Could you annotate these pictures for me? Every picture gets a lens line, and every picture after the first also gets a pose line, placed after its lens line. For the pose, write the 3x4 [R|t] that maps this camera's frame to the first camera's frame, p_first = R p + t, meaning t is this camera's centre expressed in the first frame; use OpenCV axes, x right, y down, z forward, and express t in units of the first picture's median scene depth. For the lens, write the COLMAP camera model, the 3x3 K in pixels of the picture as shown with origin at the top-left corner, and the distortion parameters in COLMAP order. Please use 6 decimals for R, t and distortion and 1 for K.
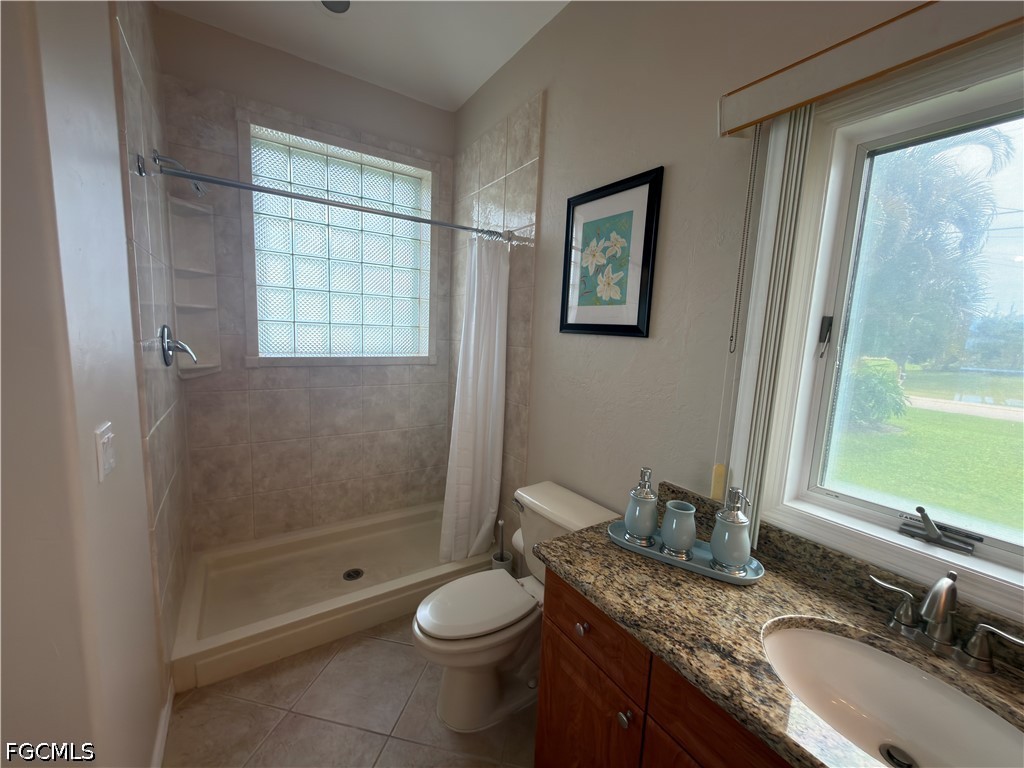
lens RADIAL K [[407.9, 0, 514.2], [0, 407.9, 383.9], [0, 0, 1]] dist [-0.000269, 0.000056]
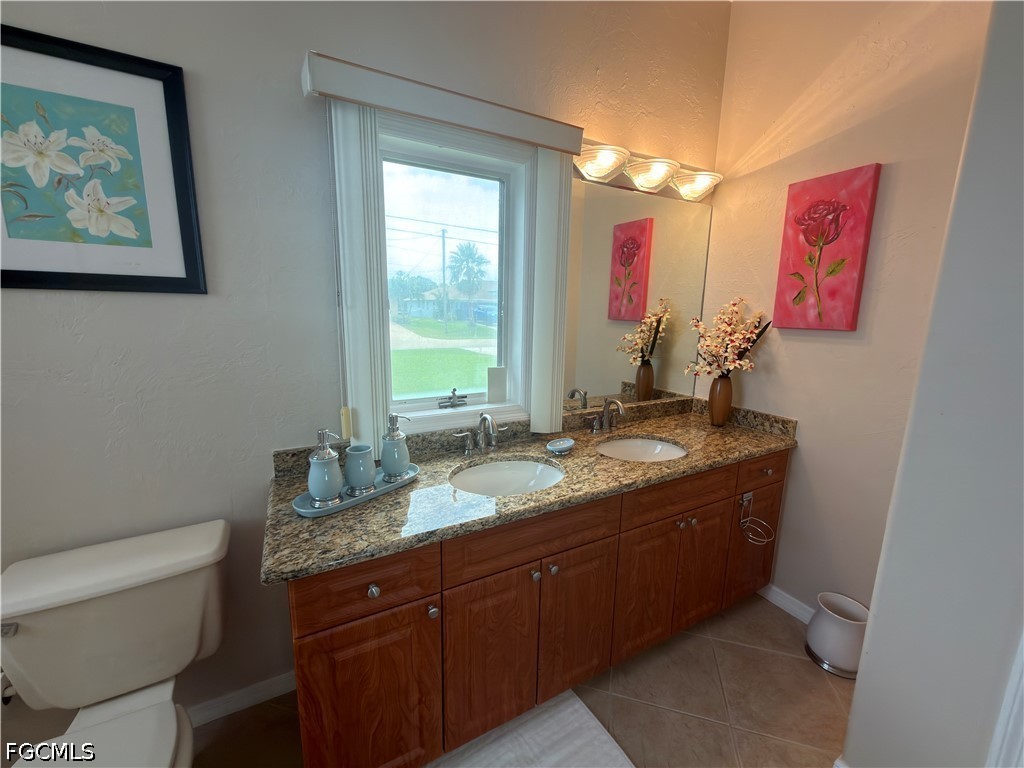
lens RADIAL K [[407.9, 0, 514.2], [0, 407.9, 383.9], [0, 0, 1]] dist [-0.000269, 0.000056]
pose [[0.087458, -0.224873, 0.970455, -0.459227], [0.119525, 0.969519, 0.213884, -0.043848], [-0.988972, 0.097288, 0.111670, 0.347601]]
